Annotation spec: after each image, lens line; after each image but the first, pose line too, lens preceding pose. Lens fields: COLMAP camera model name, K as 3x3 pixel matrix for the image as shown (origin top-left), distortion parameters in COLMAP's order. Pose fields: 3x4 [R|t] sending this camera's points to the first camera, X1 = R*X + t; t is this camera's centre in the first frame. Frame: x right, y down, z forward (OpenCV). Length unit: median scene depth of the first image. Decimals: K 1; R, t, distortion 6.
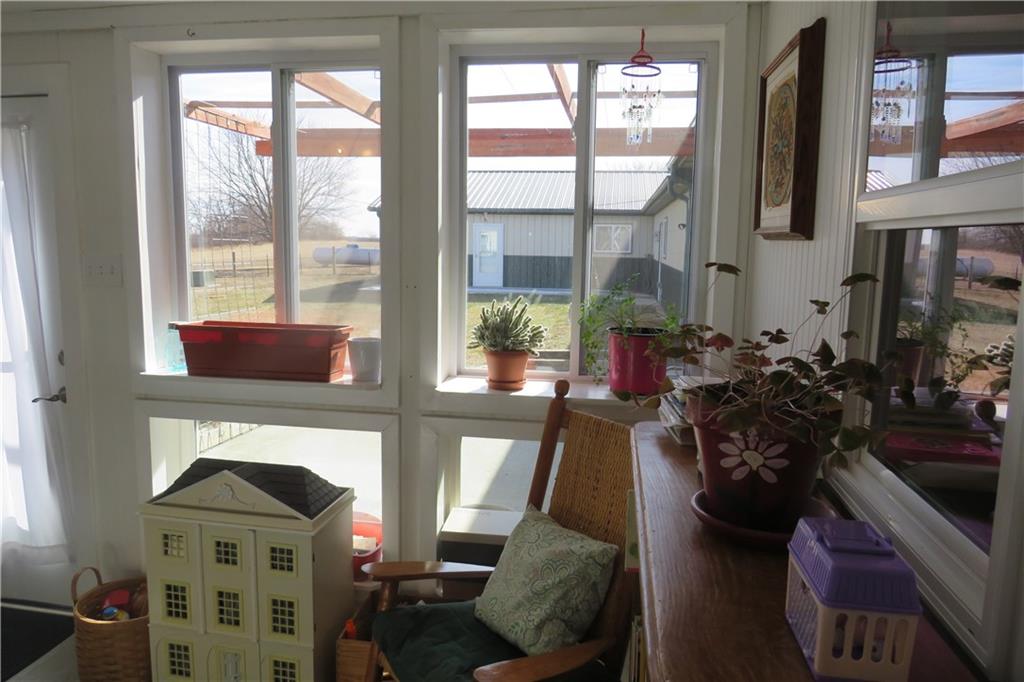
lens RADIAL K [[721.5, 0, 510.0], [0, 721.5, 341.4], [0, 0, 1]] dist [-0.030863, 0.008128]
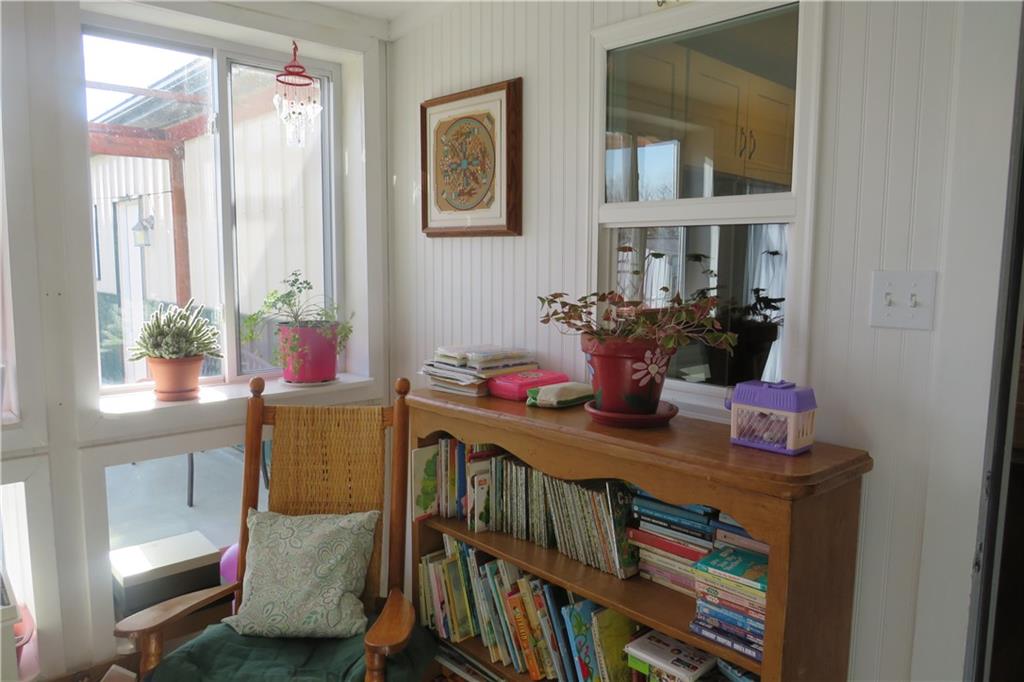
lens RADIAL K [[721.5, 0, 507.6], [0, 721.5, 339.9], [0, 0, 1]] dist [-0.030863, 0.008128]
pose [[0.628831, -0.100561, 0.771011, -0.488625], [0.110438, 0.993100, 0.039455, 0.000121], [-0.769659, 0.060339, 0.635598, 0.104077]]
